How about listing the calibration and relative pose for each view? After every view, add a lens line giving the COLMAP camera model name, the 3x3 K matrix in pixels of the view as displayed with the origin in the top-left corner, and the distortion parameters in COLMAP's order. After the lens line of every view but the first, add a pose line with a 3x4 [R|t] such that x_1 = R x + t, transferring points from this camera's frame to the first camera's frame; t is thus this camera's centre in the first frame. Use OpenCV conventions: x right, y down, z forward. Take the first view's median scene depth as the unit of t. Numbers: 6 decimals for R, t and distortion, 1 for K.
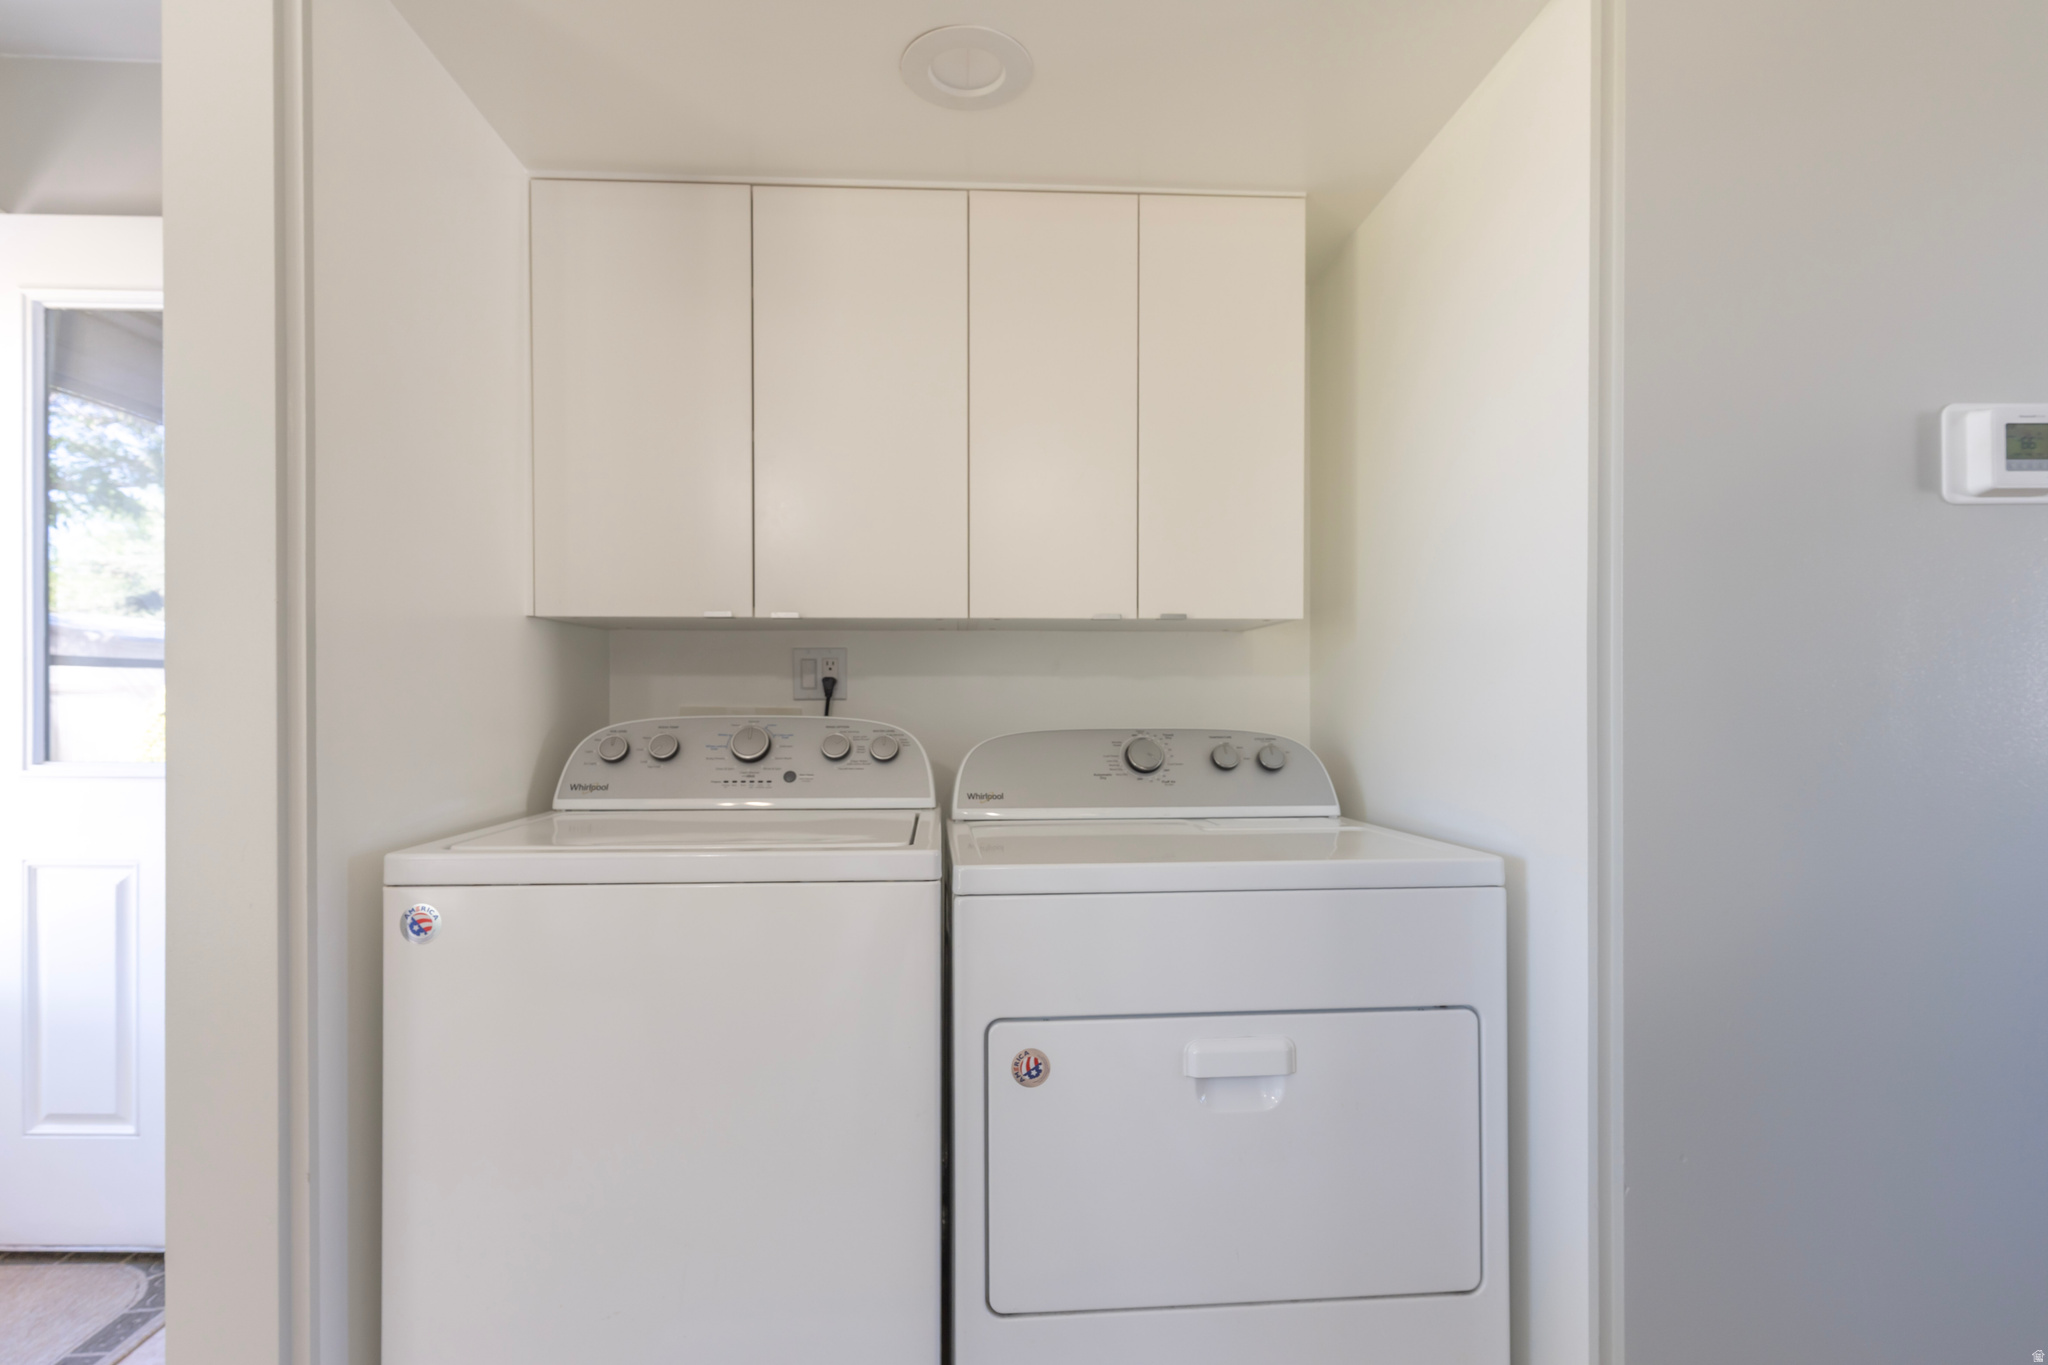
lens RADIAL K [[980.3, 0, 1022.4], [0, 980.3, 693.7], [0, 0, 1]] dist [-0.002368, 0.004074]
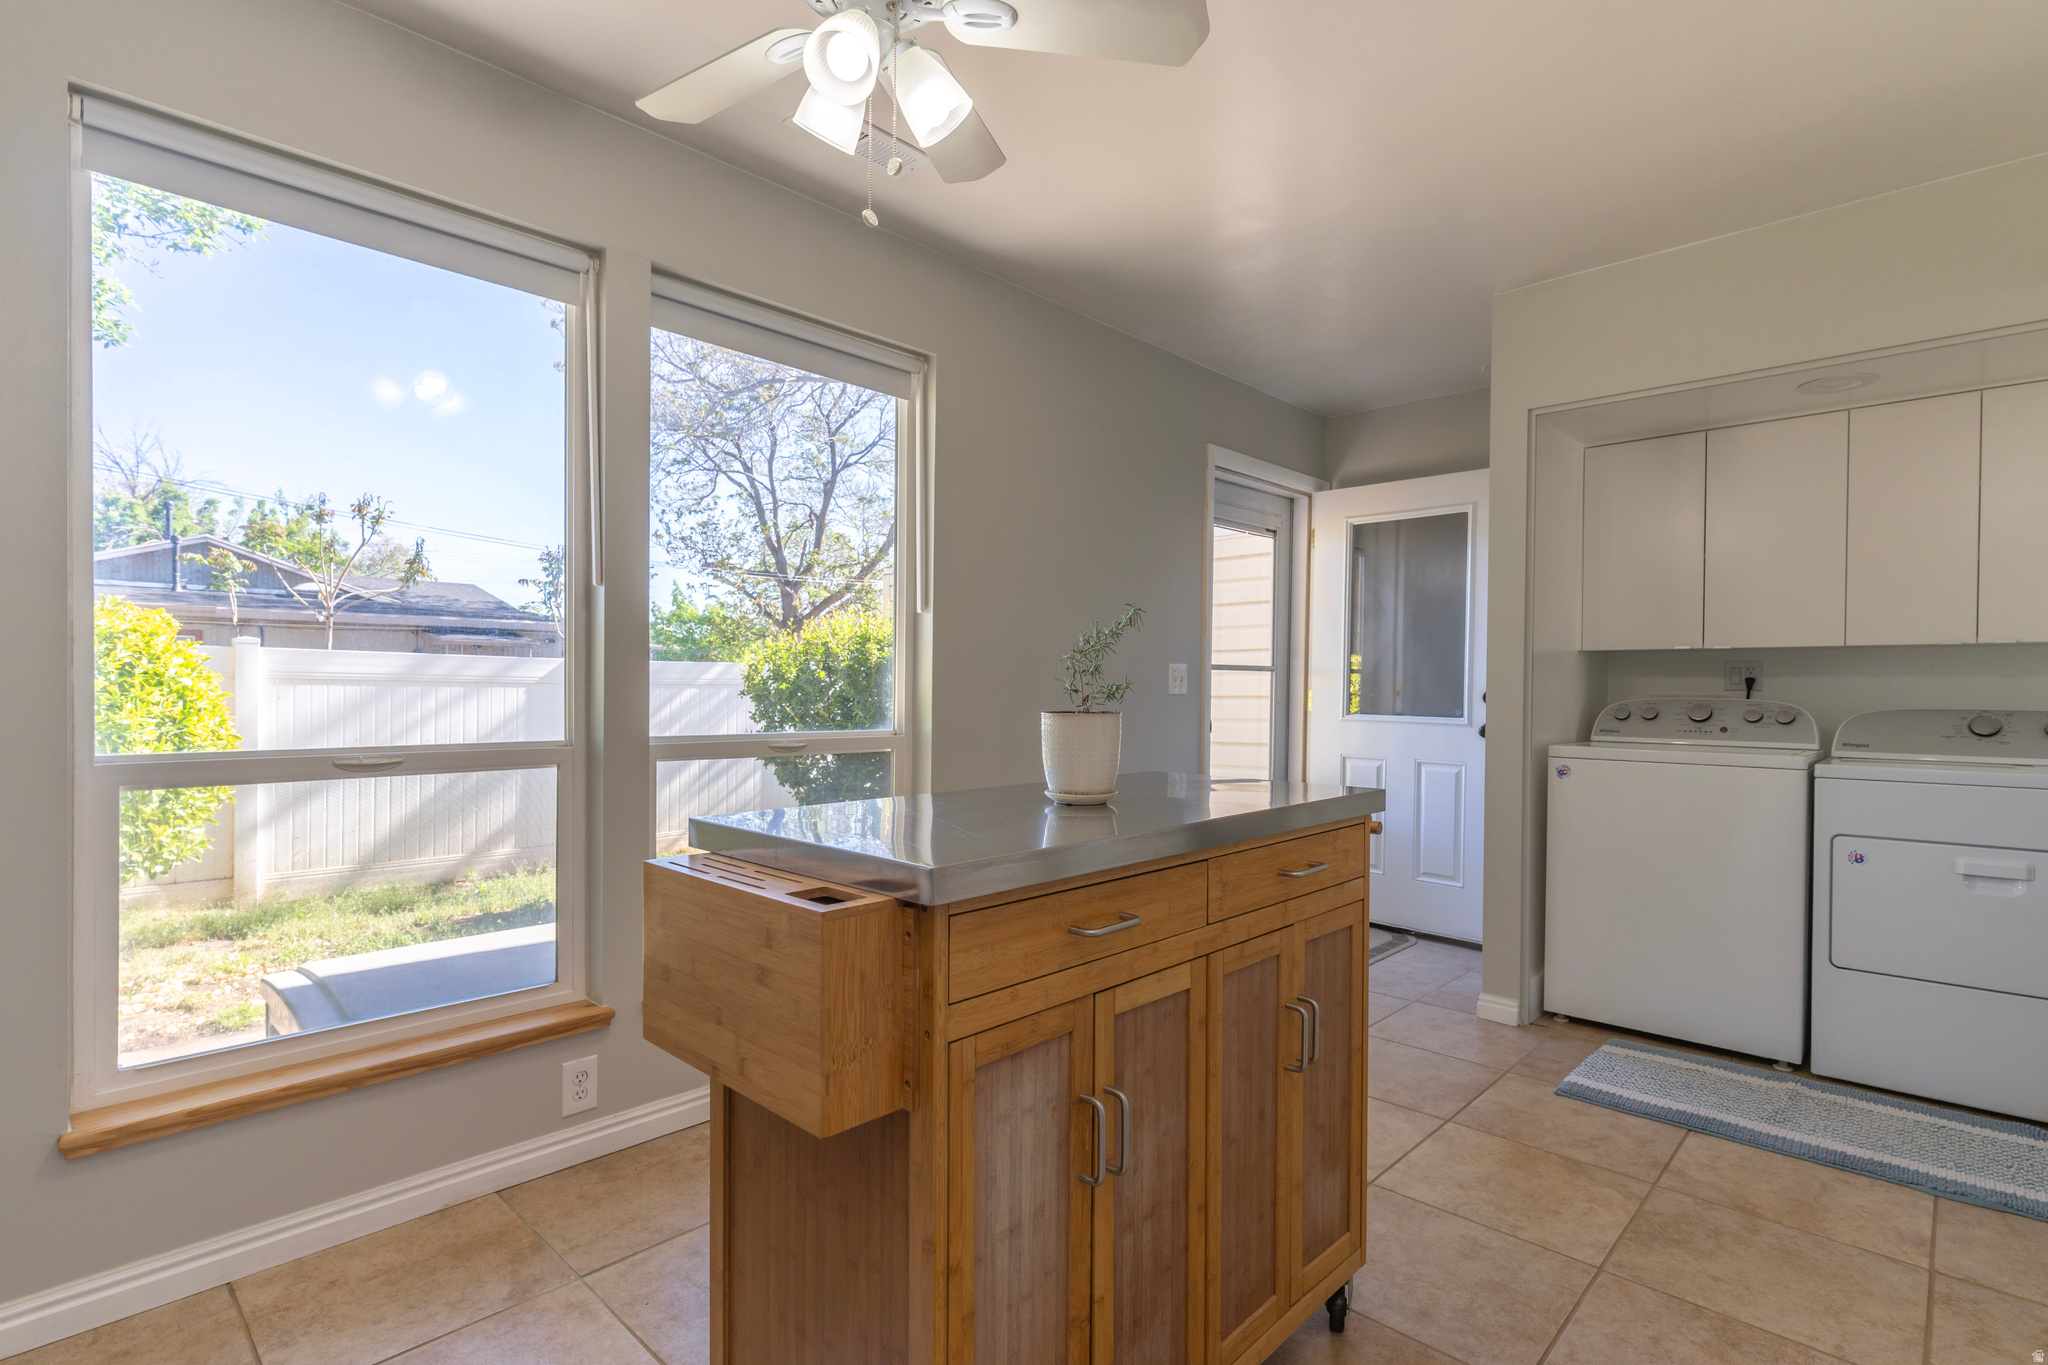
lens RADIAL K [[980.3, 0, 1026.5], [0, 980.3, 696.2], [0, 0, 1]] dist [-0.002368, 0.004074]
pose [[0.672977, 0.013158, -0.739546, 0.270020], [-0.003403, 0.999886, 0.014694, -0.005664], [0.739655, -0.007372, 0.672946, -1.338575]]
